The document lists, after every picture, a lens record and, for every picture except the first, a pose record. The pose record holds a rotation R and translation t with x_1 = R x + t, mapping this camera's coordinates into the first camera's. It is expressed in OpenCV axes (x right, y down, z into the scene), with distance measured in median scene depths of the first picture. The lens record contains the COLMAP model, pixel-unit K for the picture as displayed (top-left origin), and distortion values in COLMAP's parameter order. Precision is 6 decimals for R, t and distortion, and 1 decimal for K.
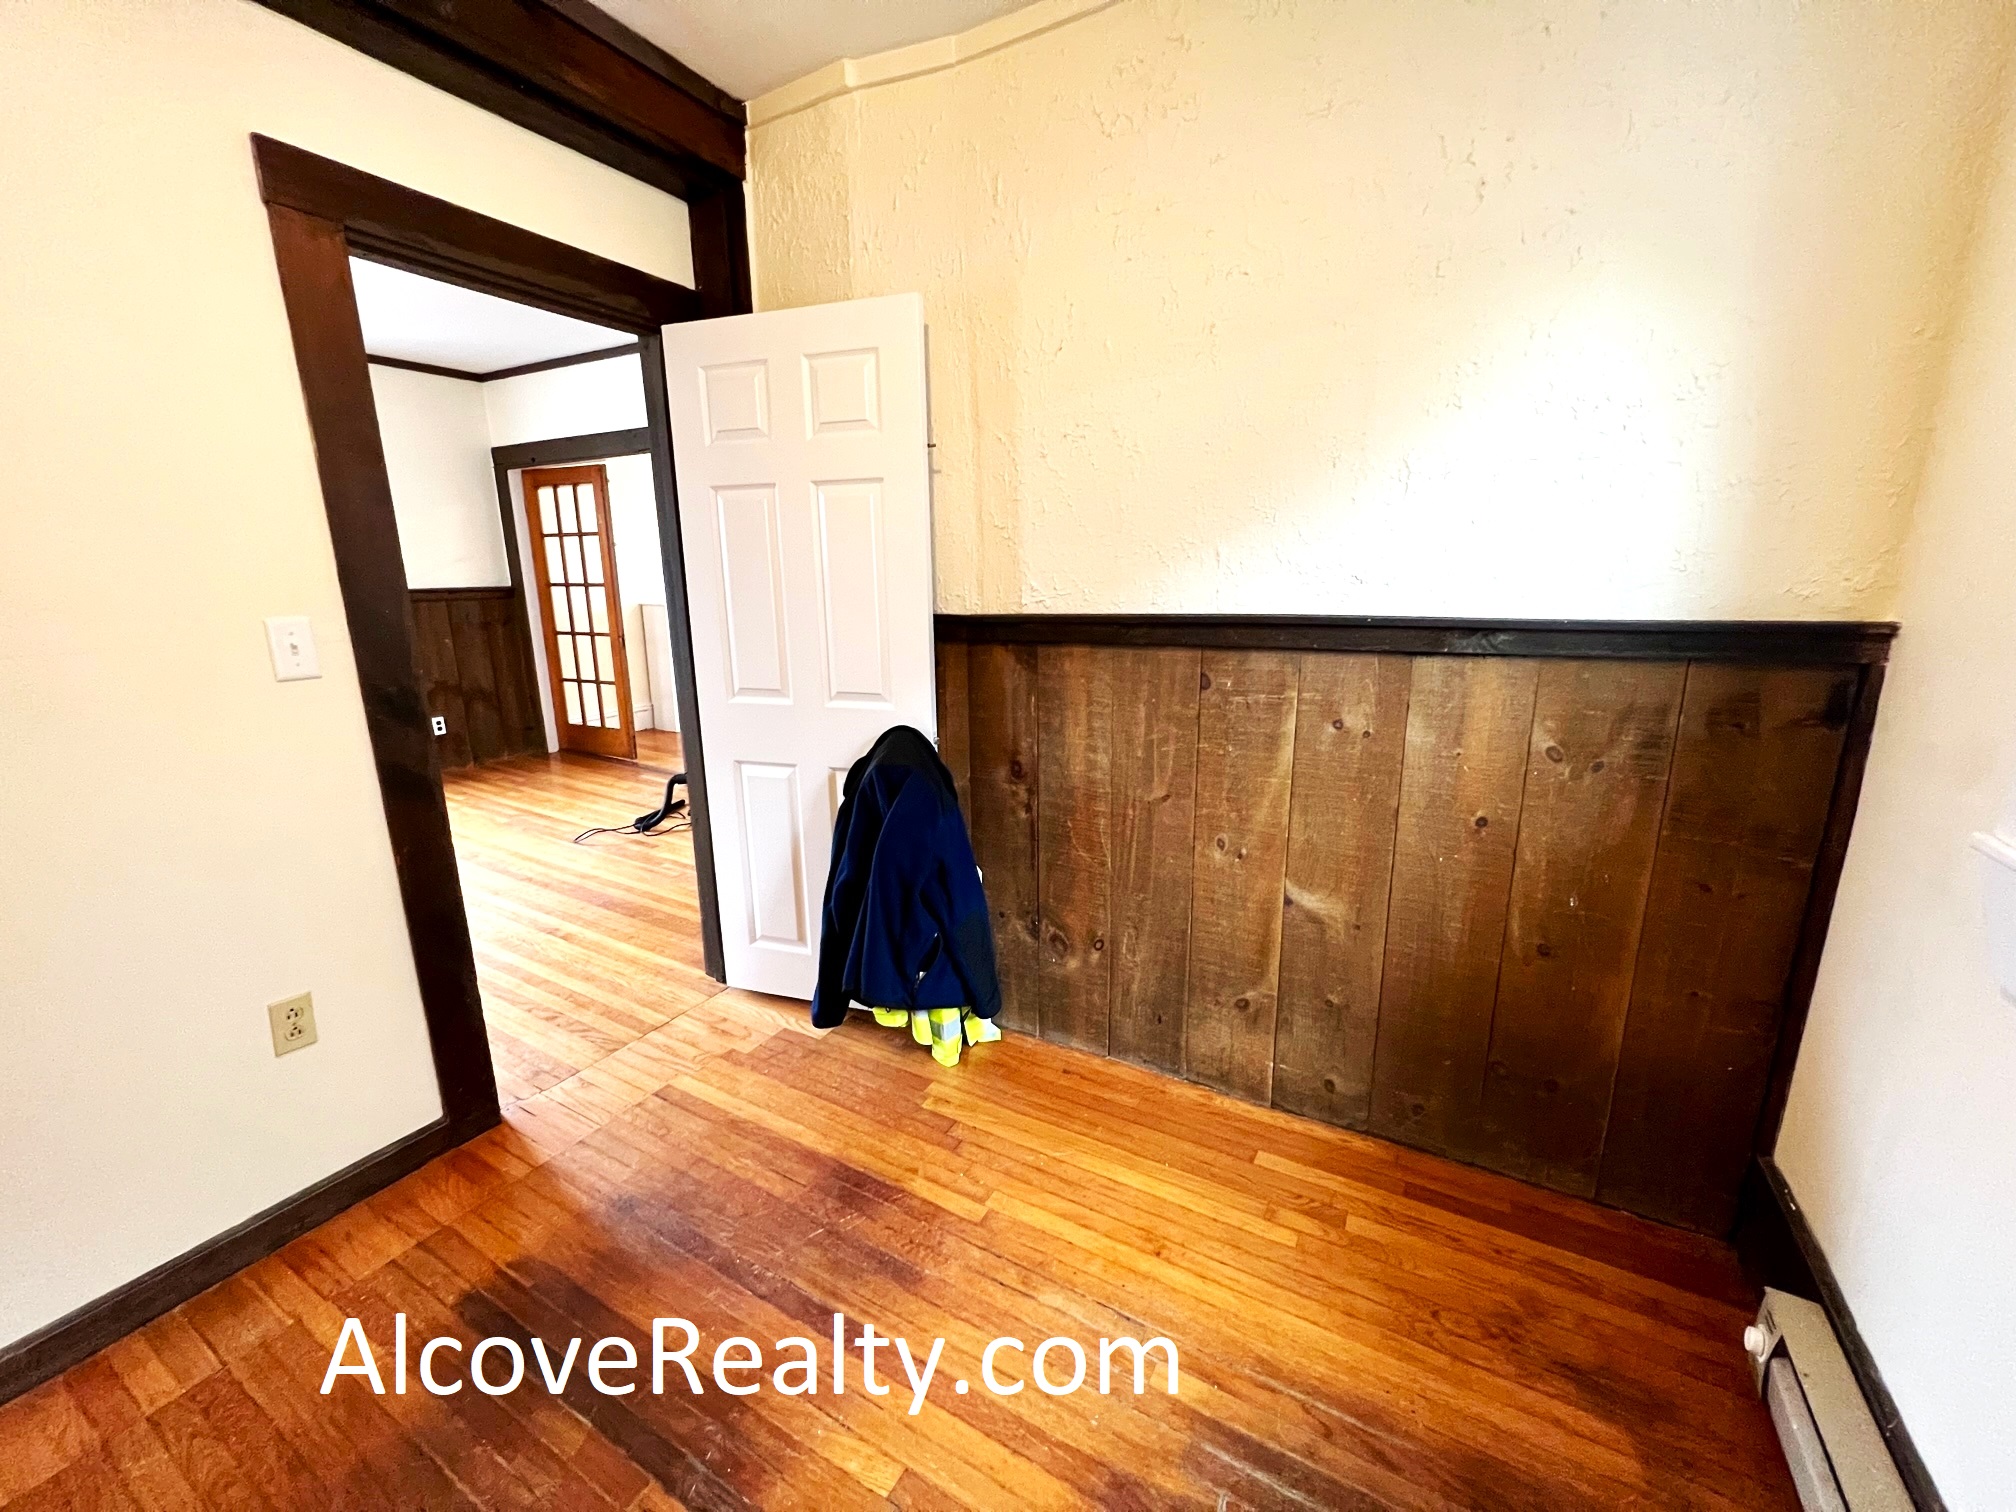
lens RADIAL K [[808.2, 0, 998.6], [0, 808.2, 750.5], [0, 0, 1]] dist [0.000851, -0.000238]
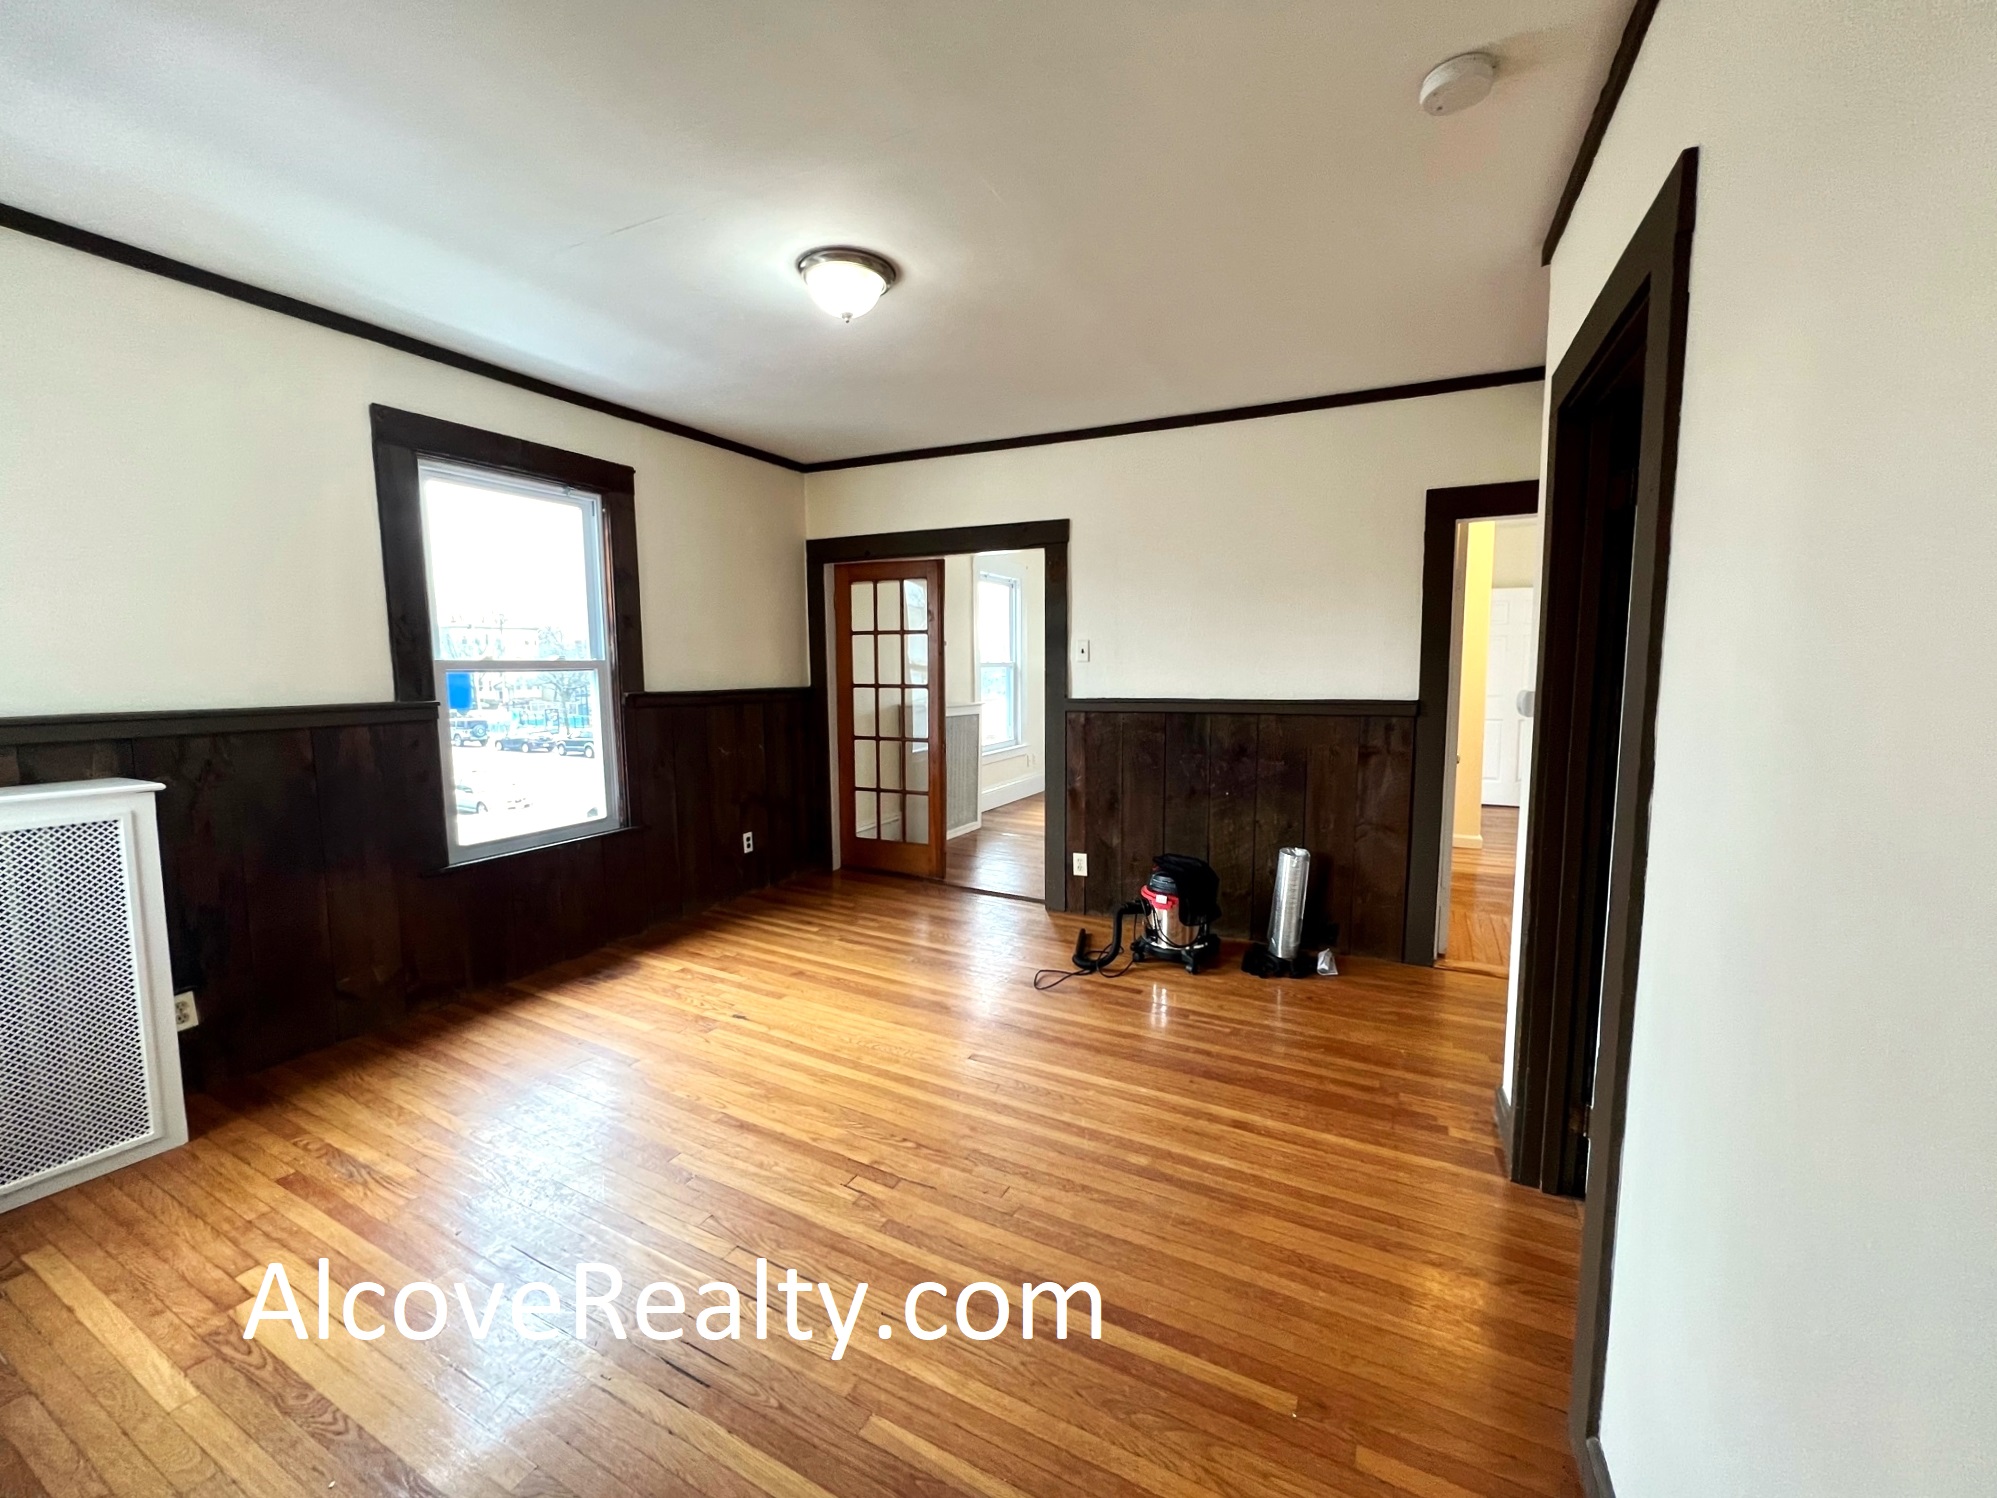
lens RADIAL K [[800.5, 0, 999.1], [0, 800.5, 746.6], [0, 0, 1]] dist [0.000851, -0.000238]
pose [[0.997622, 0.004727, 0.068758, -0.469391], [0.003537, 0.992818, -0.119584, -0.028389], [-0.068829, 0.119543, 0.990440, 0.101524]]
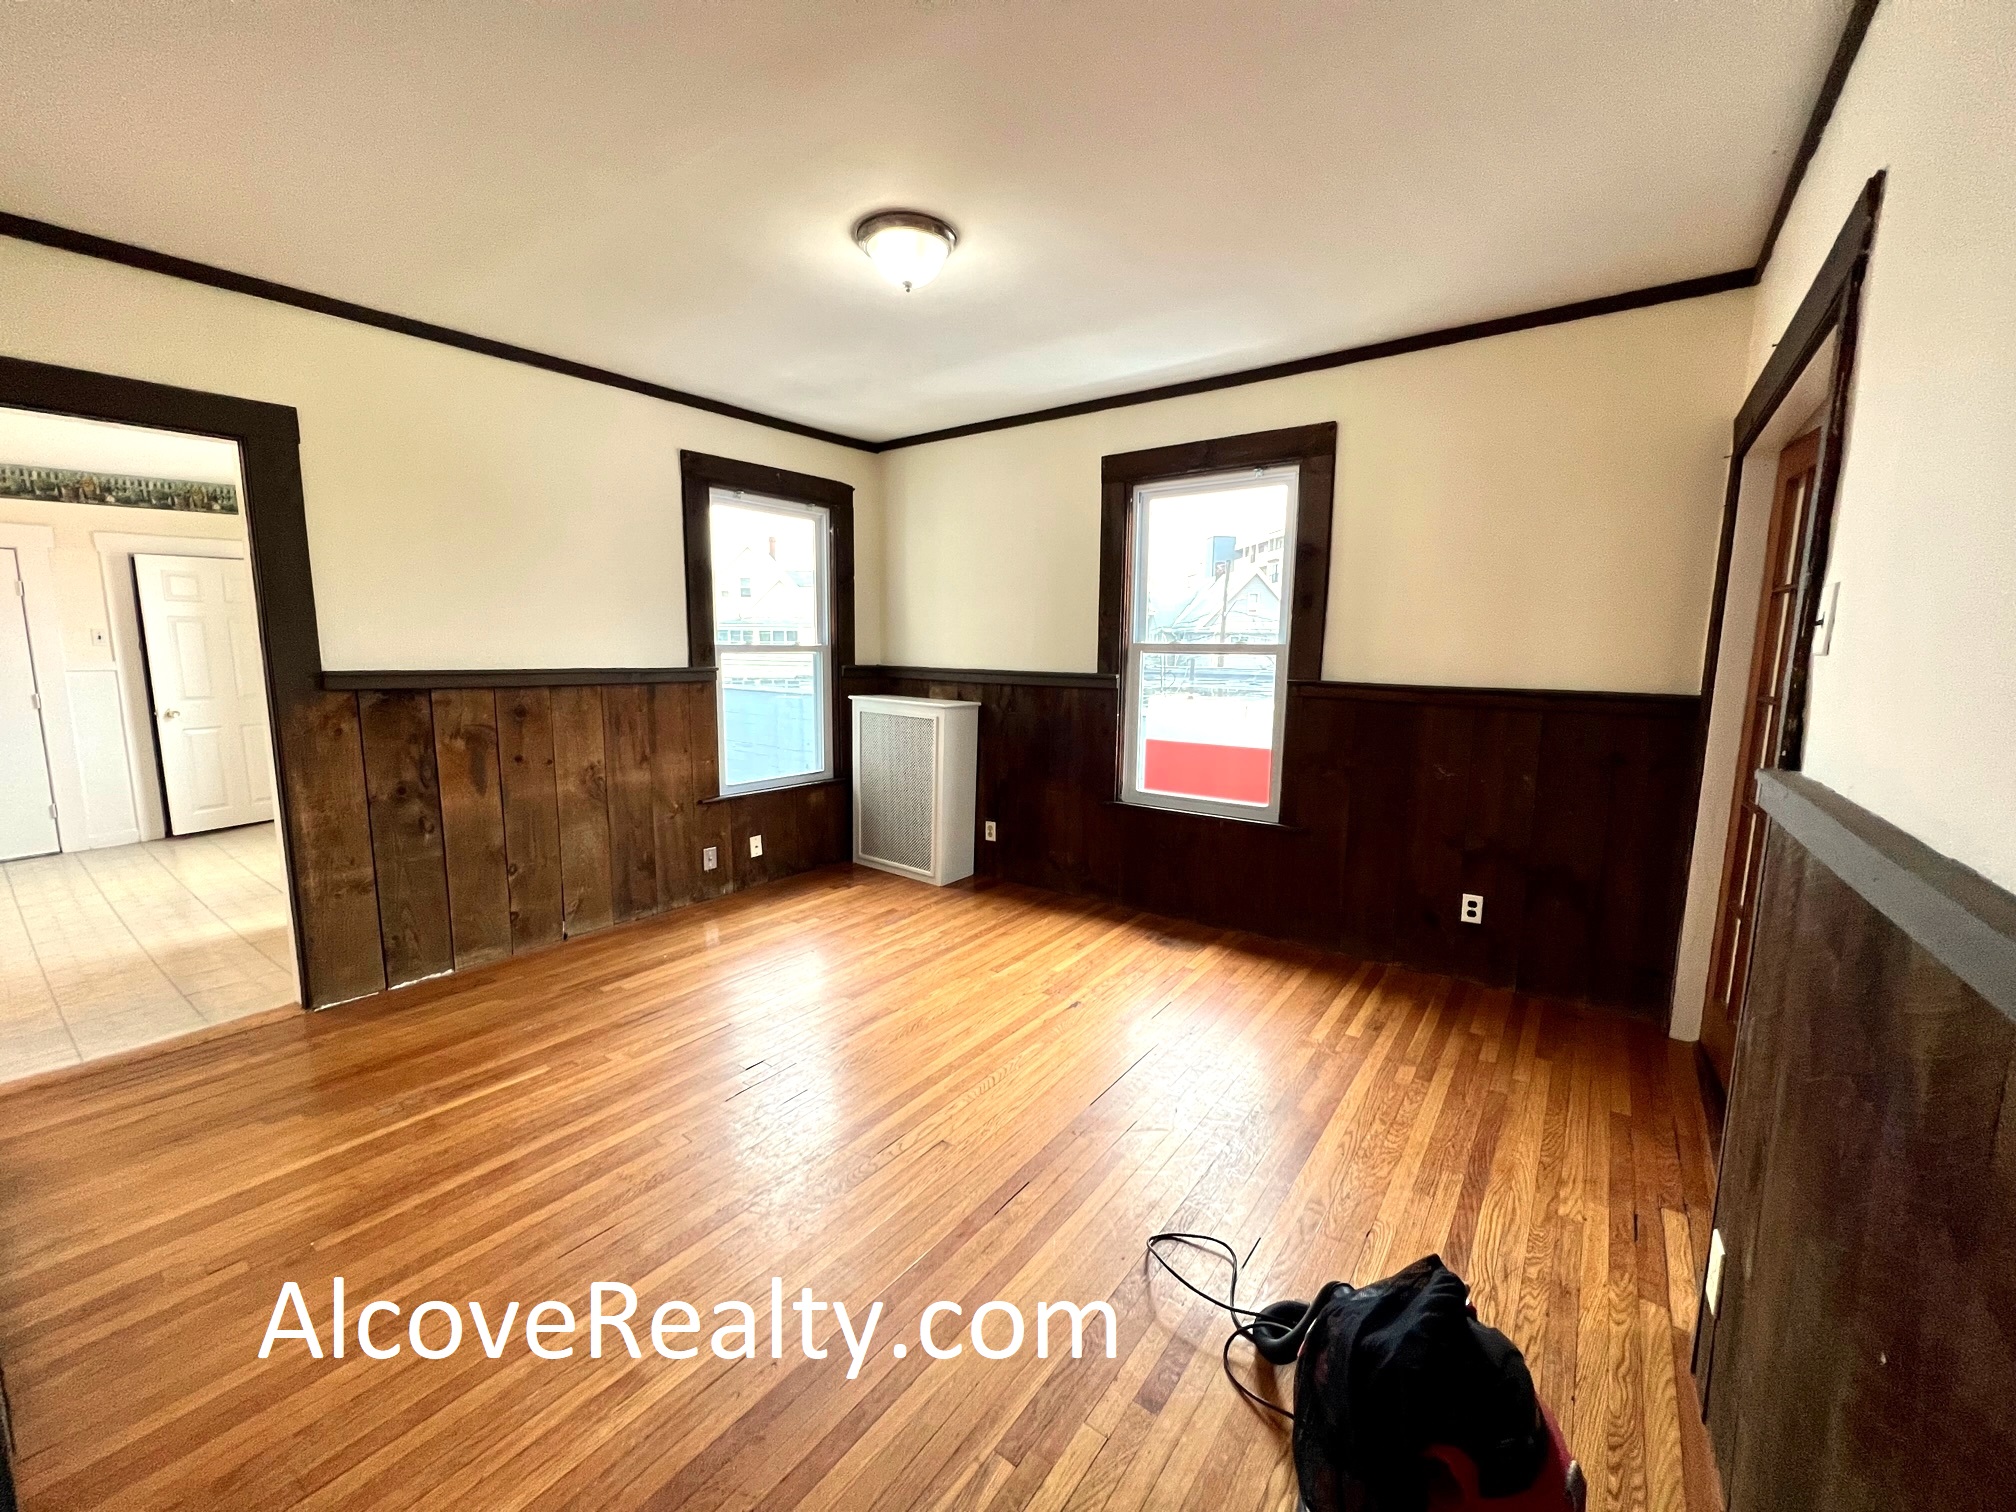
lens RADIAL K [[808.2, 0, 1004.9], [0, 808.2, 754.4], [0, 0, 1]] dist [0.000851, -0.000238]
pose [[-0.107892, 0.151313, -0.982580, -0.068831], [-0.225708, 0.958812, 0.172437, -0.164626], [0.968202, 0.240381, -0.069295, 0.657476]]
